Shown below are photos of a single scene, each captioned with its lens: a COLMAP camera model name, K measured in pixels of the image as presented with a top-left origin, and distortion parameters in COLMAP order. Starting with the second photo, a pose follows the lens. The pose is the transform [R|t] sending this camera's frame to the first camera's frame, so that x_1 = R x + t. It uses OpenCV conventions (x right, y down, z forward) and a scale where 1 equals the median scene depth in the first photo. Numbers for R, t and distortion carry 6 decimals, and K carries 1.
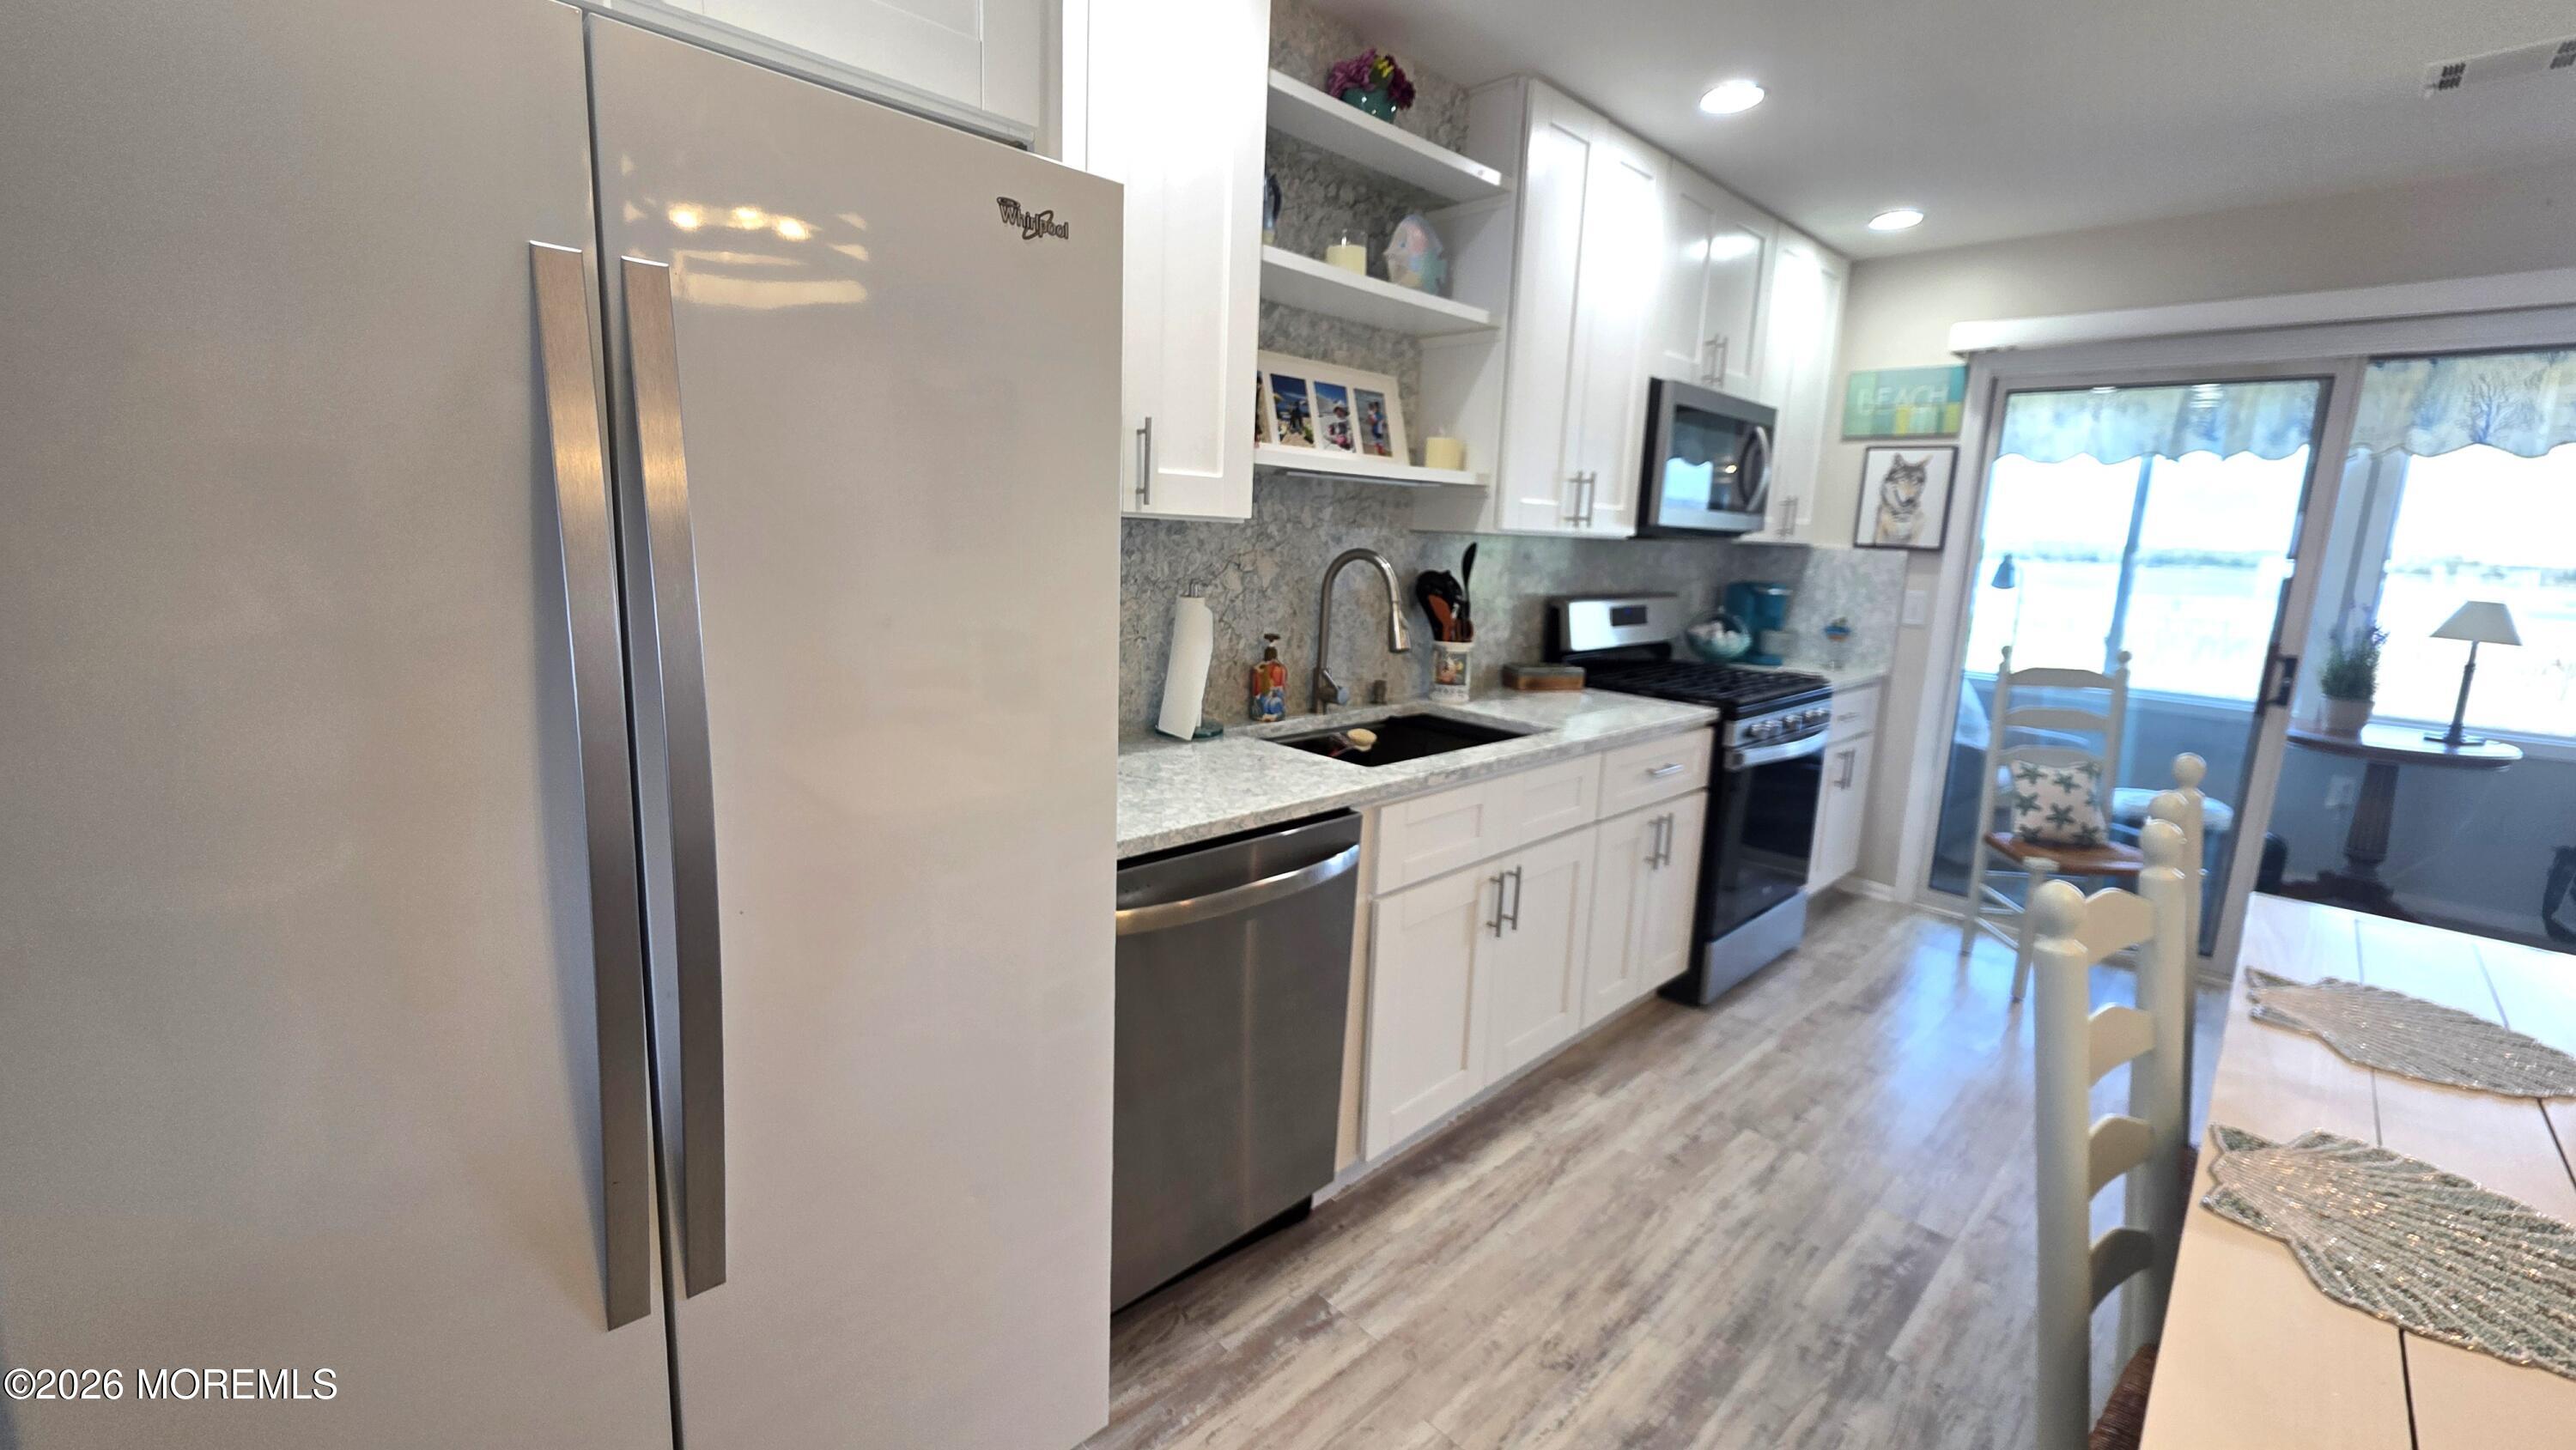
lens RADIAL K [[1034.1, 0, 1296.8], [0, 1034.1, 709.1], [0, 0, 1]] dist [-0.001016, 0.000659]
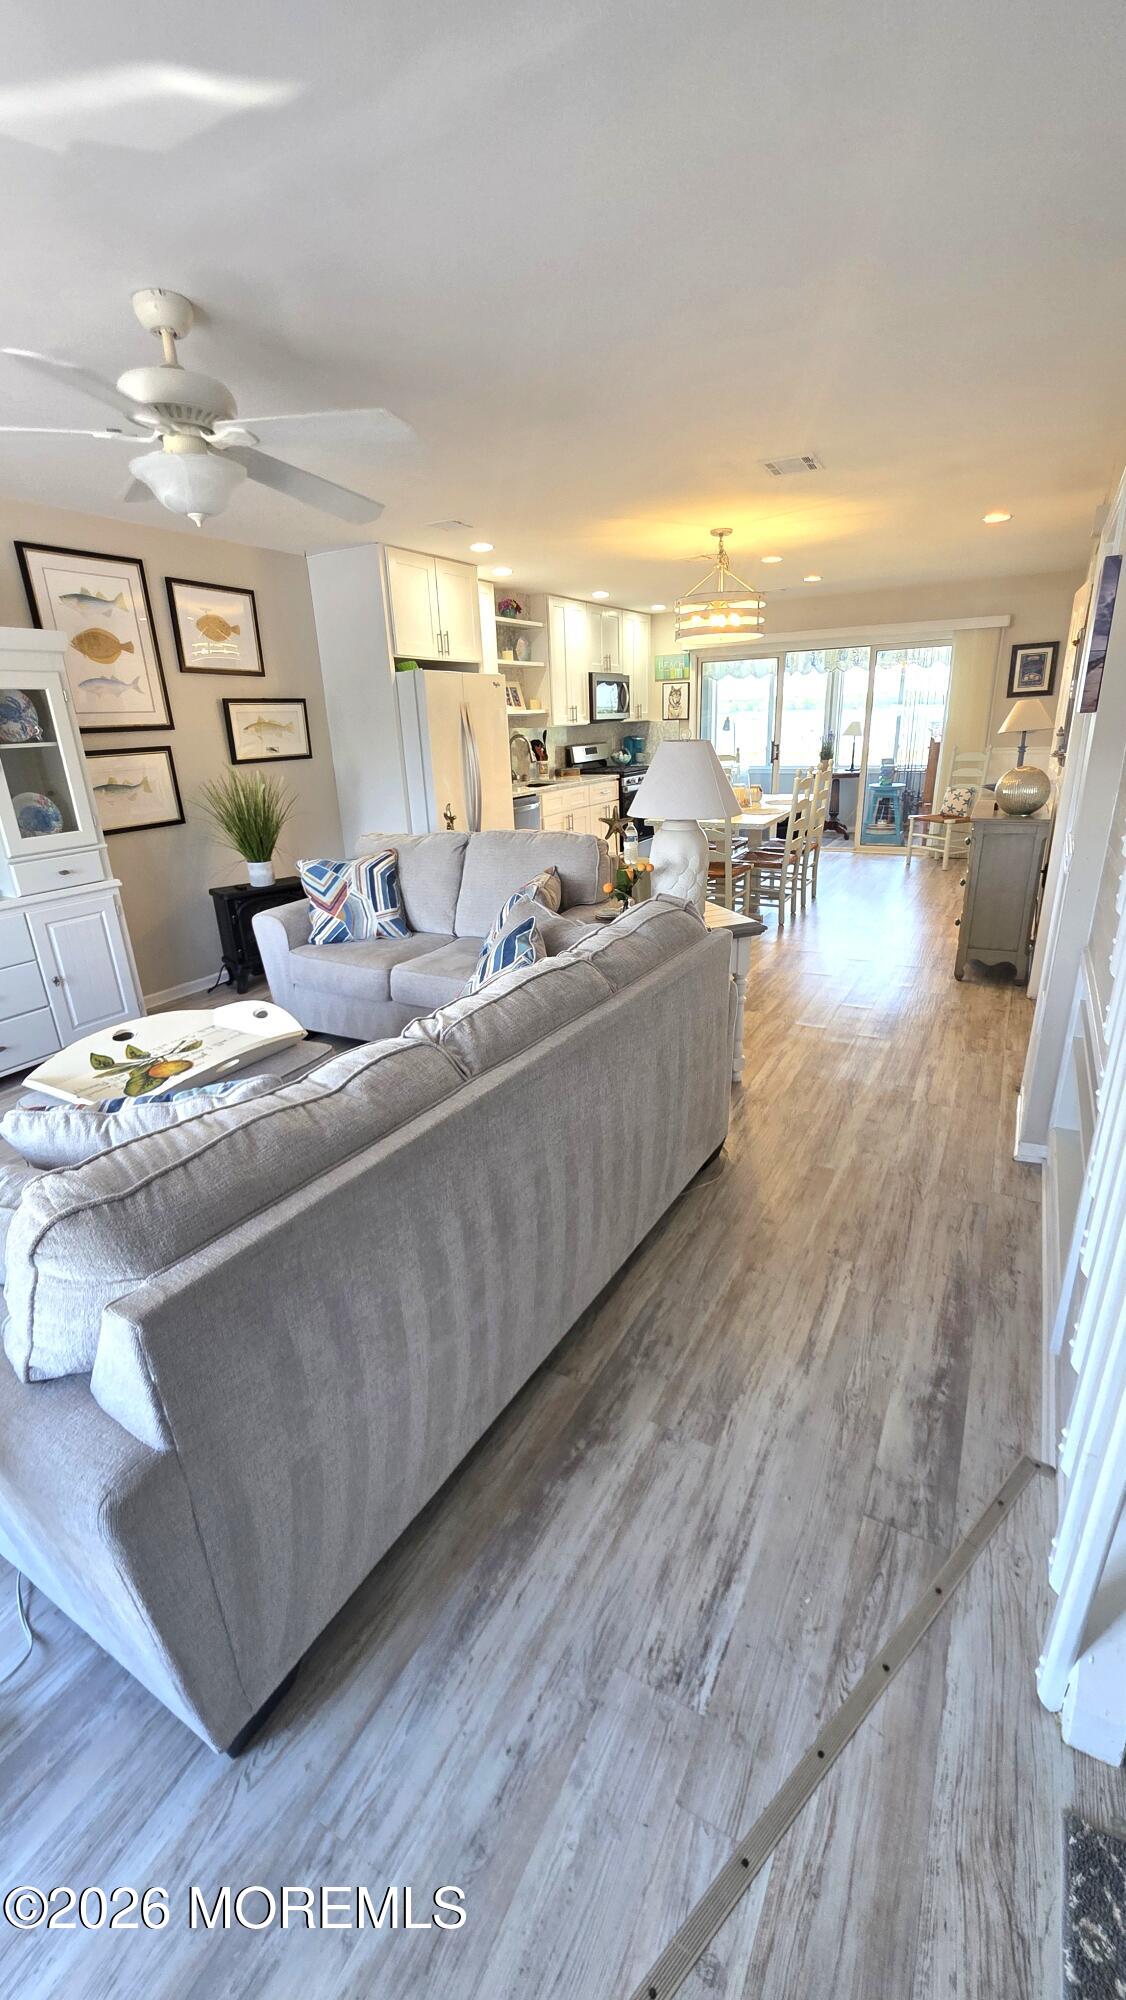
lens RADIAL K [[803.0, 0, 575.3], [0, 803.0, 1018.9], [0, 0, 1]] dist [-0.001016, 0.000659]
pose [[0.954425, -0.172760, 0.243367, -0.467765], [0.125317, 0.972043, 0.198566, 0.217486], [-0.270868, -0.159019, 0.949391, -1.458182]]
